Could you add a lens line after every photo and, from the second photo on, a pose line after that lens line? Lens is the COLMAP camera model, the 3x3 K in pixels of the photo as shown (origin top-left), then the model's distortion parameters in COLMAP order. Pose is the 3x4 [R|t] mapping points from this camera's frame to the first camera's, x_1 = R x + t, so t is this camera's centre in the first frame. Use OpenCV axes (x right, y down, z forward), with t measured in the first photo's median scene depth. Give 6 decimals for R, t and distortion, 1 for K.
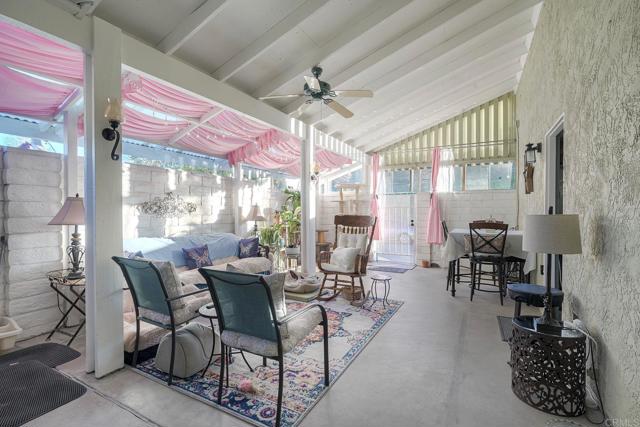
lens RADIAL K [[292.5, 0, 319.0], [0, 292.5, 214.4], [0, 0, 1]] dist [0.002110, 0.000032]
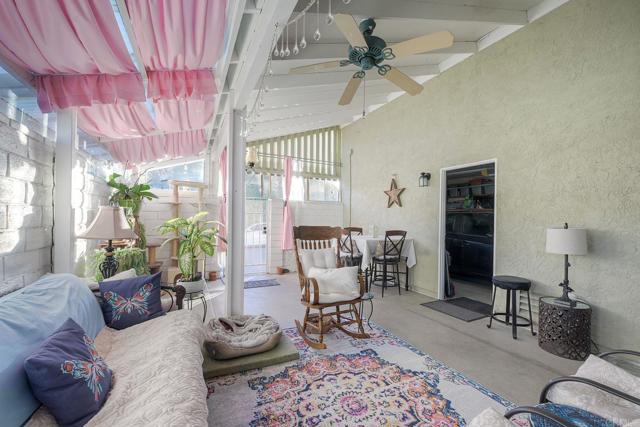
lens RADIAL K [[265.4, 0, 321.3], [0, 265.4, 217.1], [0, 0, 1]] dist [0.007072, -0.000252]
pose [[0.559112, 0.009111, 0.829042, -0.412132], [-0.008775, 0.999949, -0.005072, -0.015900], [-0.829046, -0.004439, 0.559163, 0.496620]]
